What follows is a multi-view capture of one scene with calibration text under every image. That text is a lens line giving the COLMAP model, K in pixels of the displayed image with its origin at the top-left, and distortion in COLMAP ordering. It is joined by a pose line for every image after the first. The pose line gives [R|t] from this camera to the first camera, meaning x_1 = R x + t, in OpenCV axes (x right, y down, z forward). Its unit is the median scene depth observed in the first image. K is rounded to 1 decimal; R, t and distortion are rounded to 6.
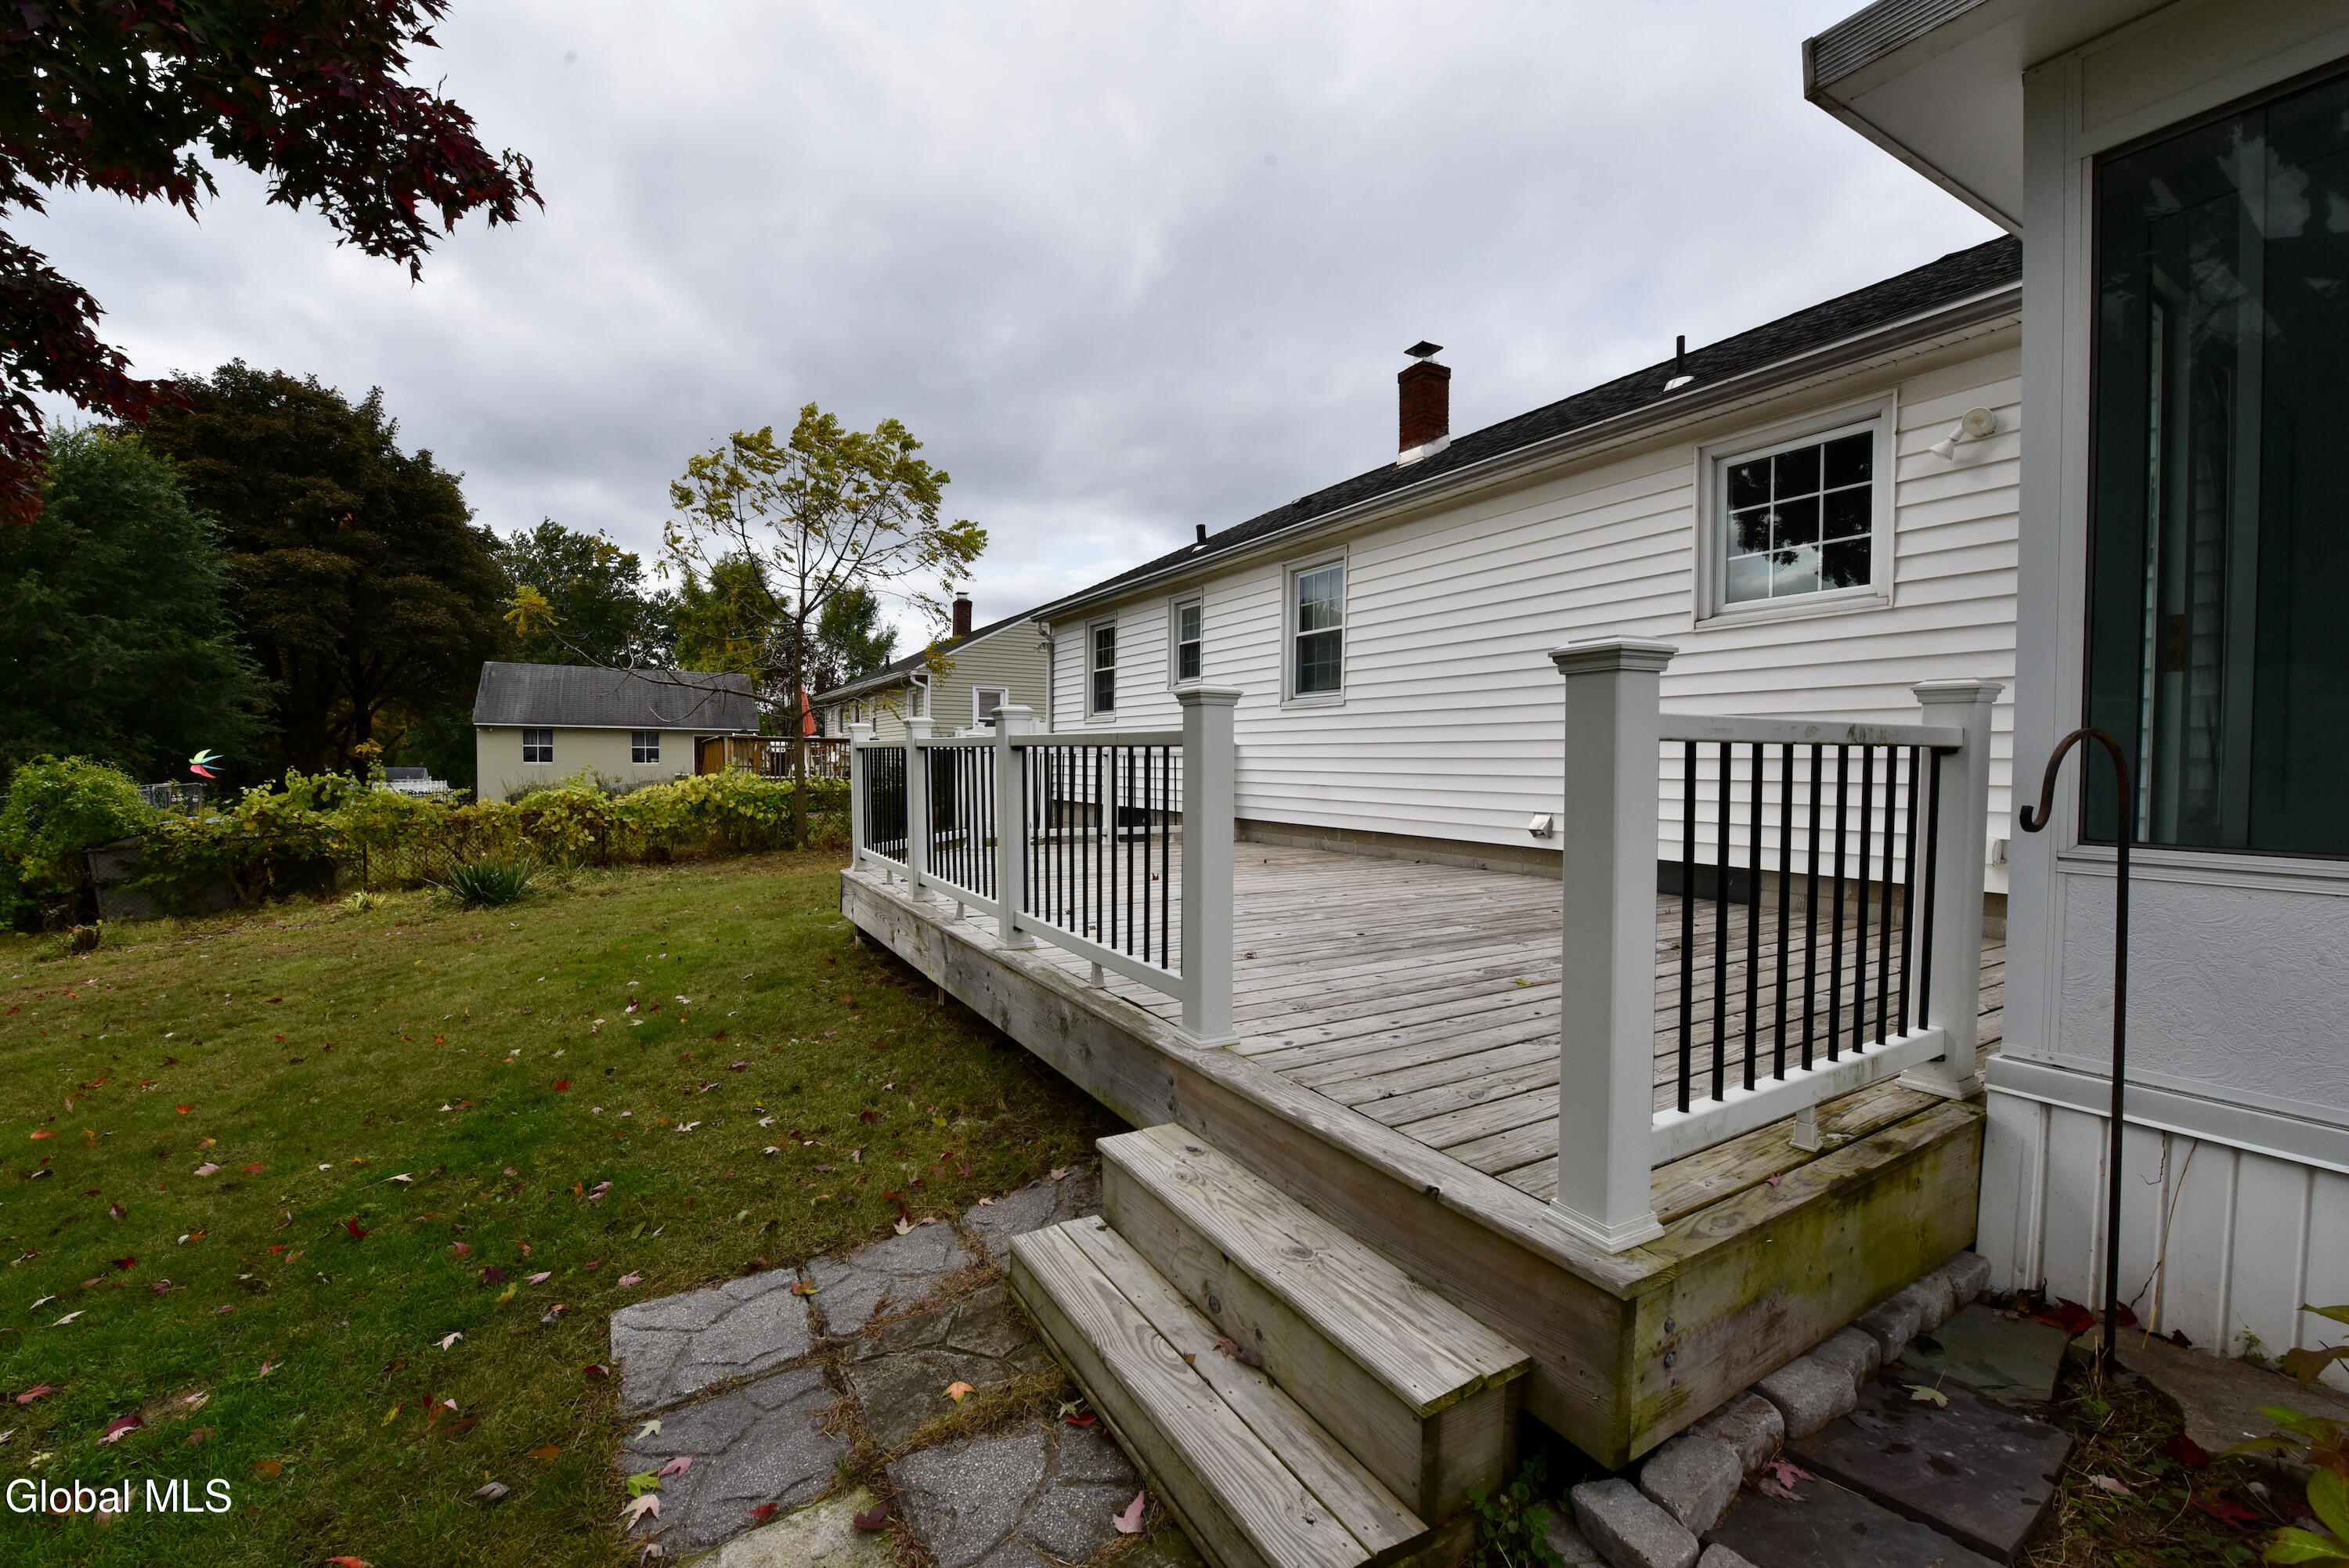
lens RADIAL K [[945.9, 0, 1168.1], [0, 945.9, 794.5], [0, 0, 1]] dist [-0.014546, -0.003444]
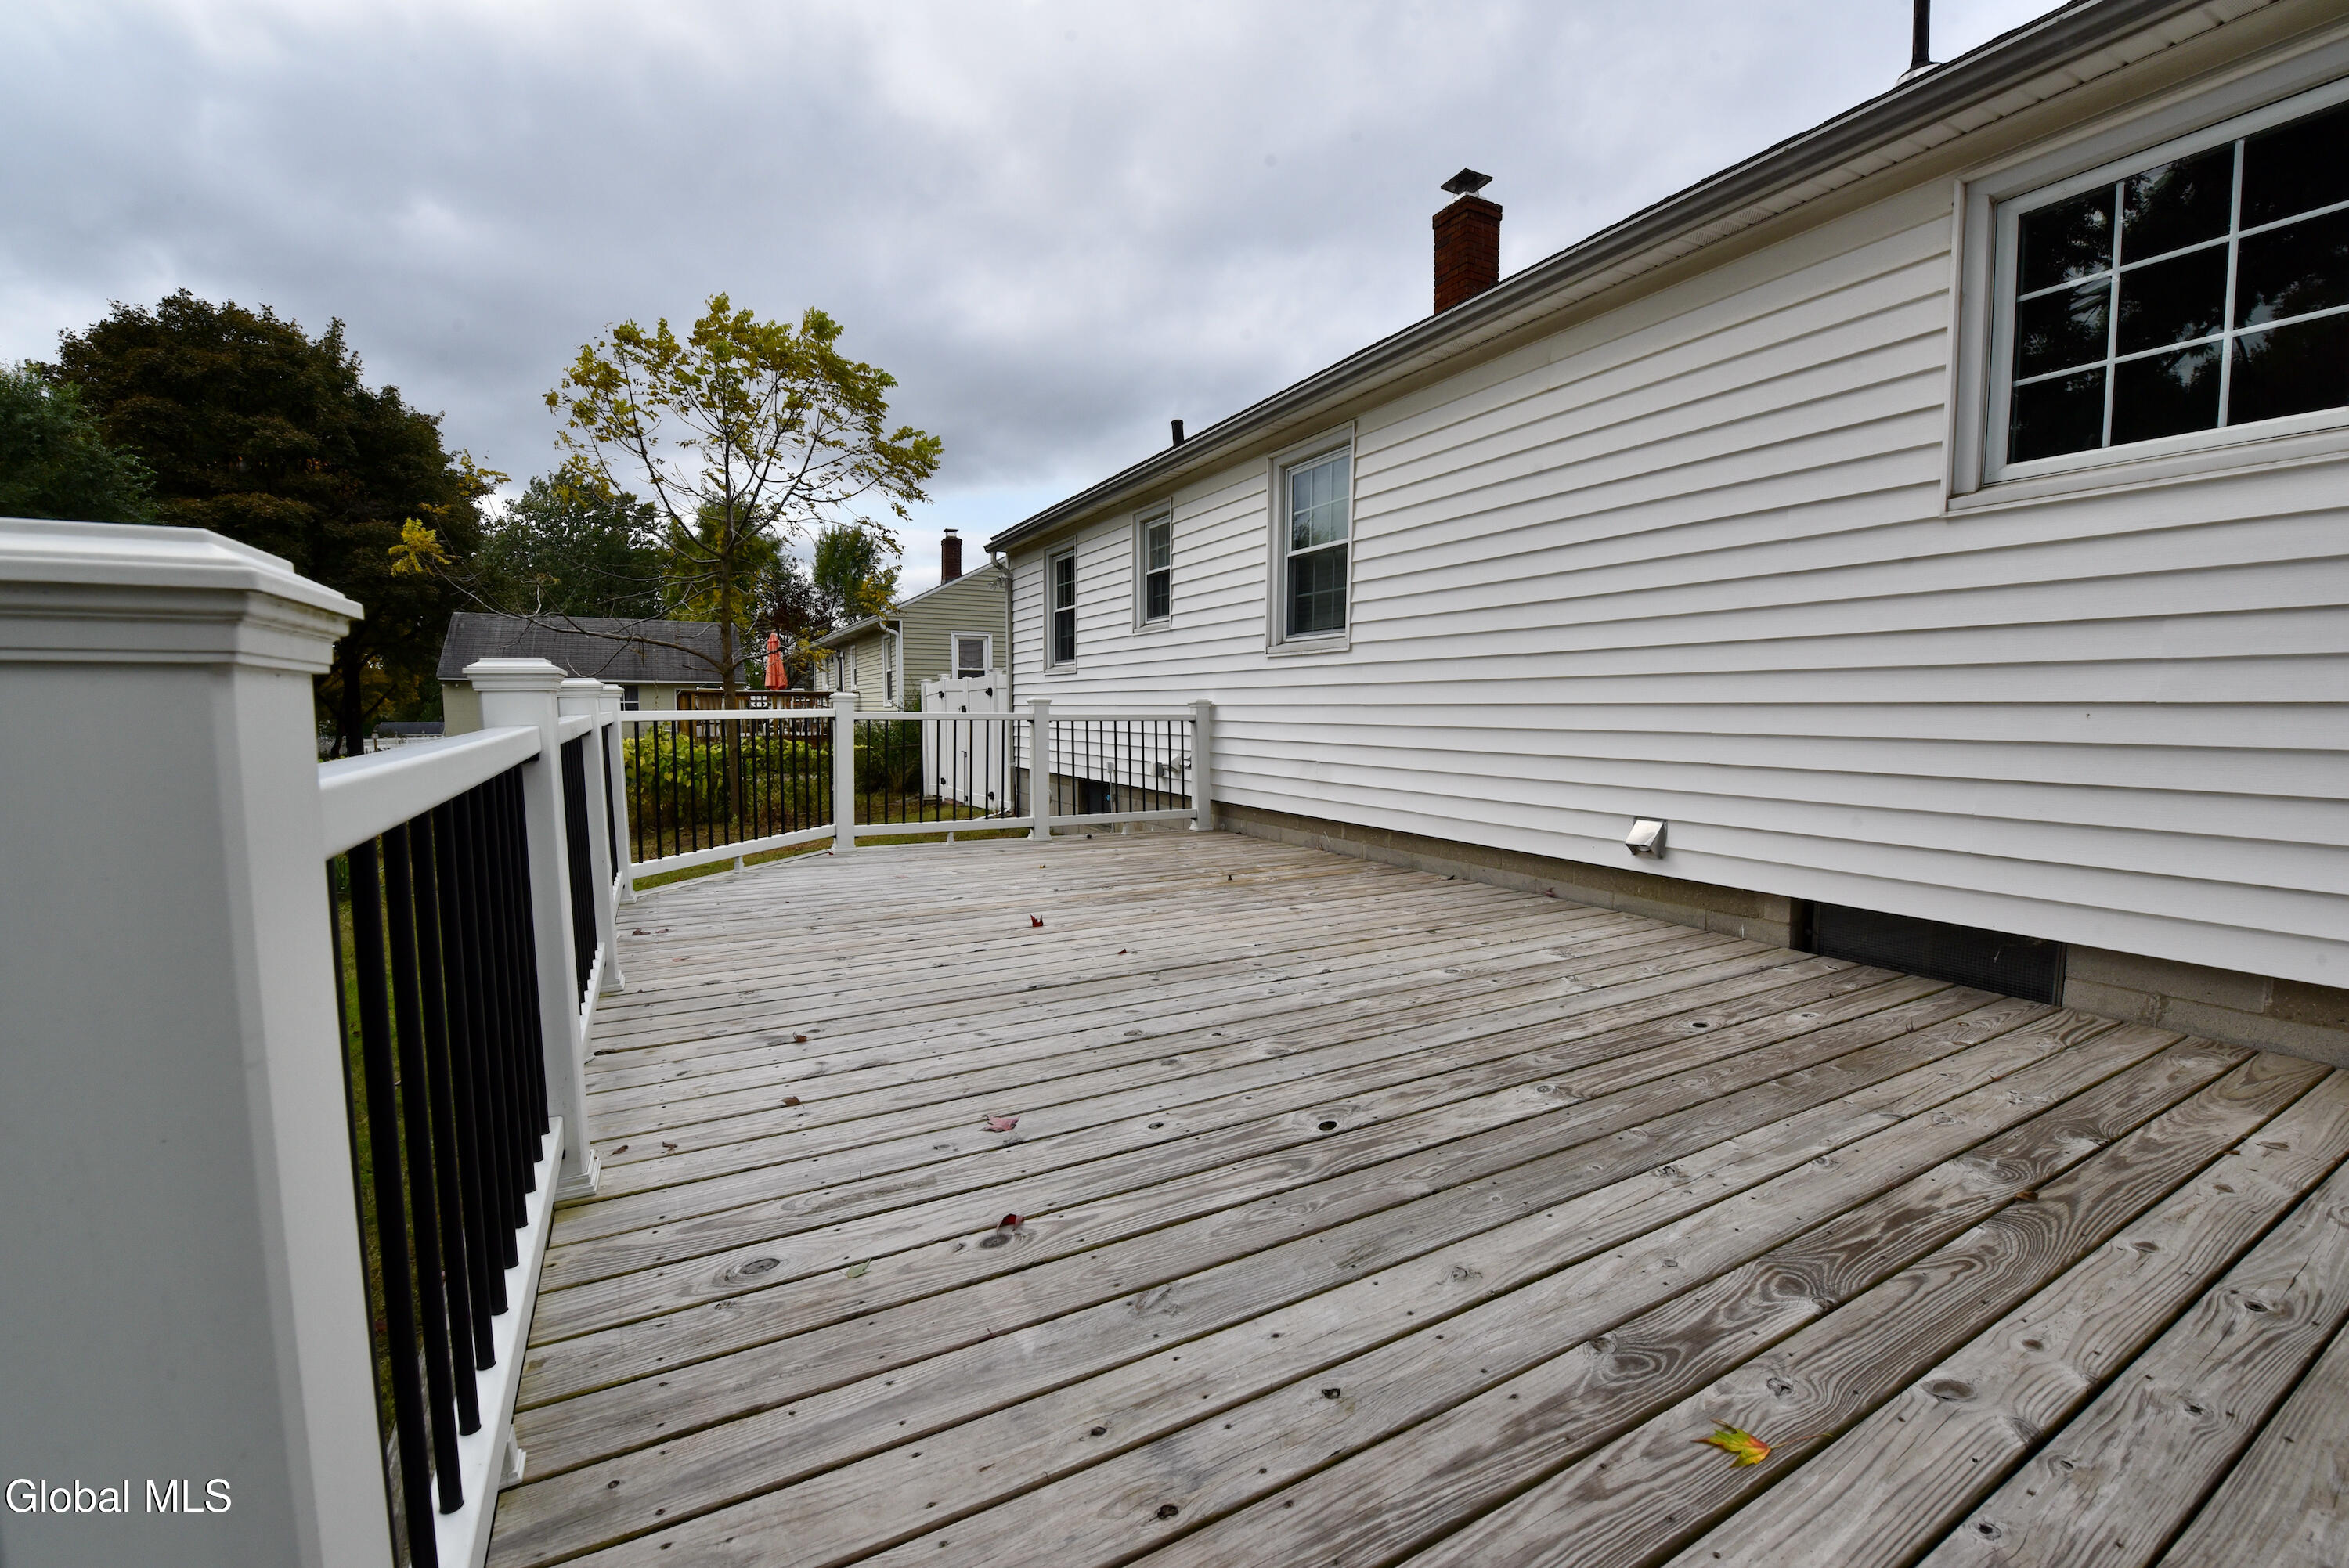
lens RADIAL K [[945.9, 0, 1169.5], [0, 945.9, 796.6], [0, 0, 1]] dist [-0.014546, -0.003444]
pose [[0.999419, -0.003545, -0.033893, 0.050441], [0.005488, 0.998335, 0.057423, -0.017994], [0.033633, -0.057576, 0.997774, 0.189462]]
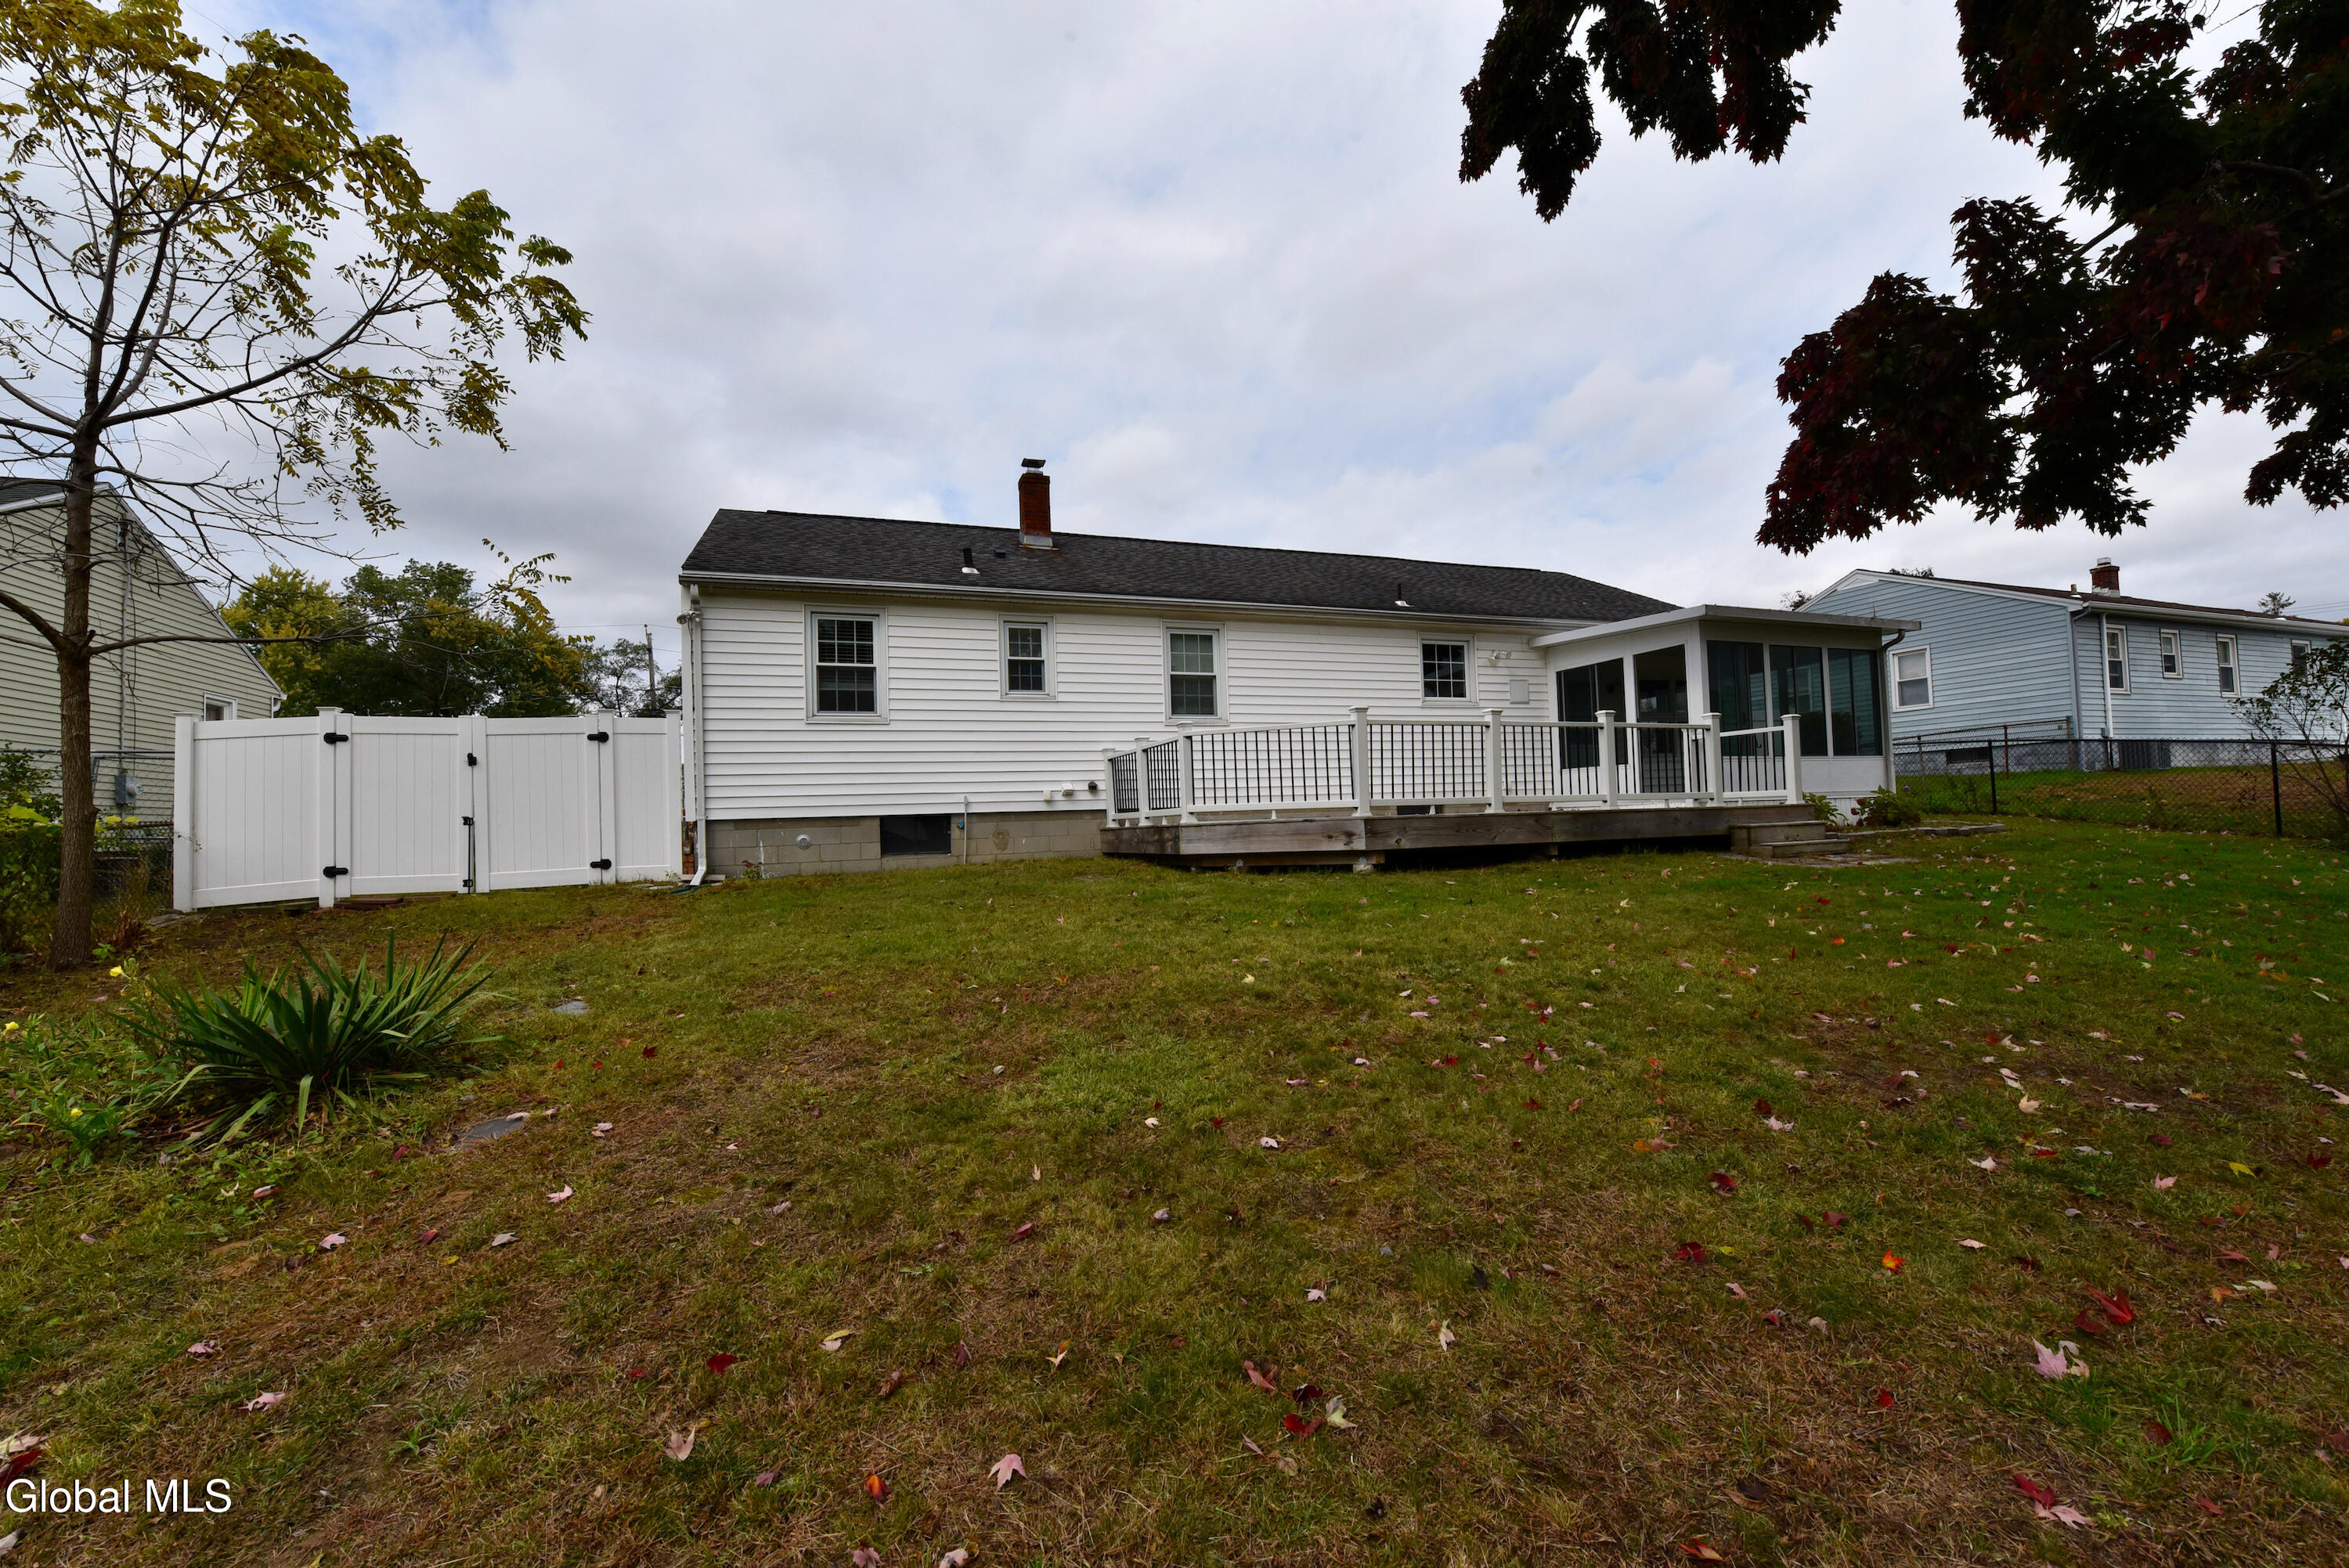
lens RADIAL K [[945.9, 0, 1171.4], [0, 945.9, 779.1], [0, 0, 1]] dist [-0.014546, -0.003444]
pose [[0.167860, 0.021124, 0.985585, -0.928934], [0.066255, 0.997268, -0.032659, 0.026866], [-0.983582, 0.070782, 0.166002, 0.572736]]
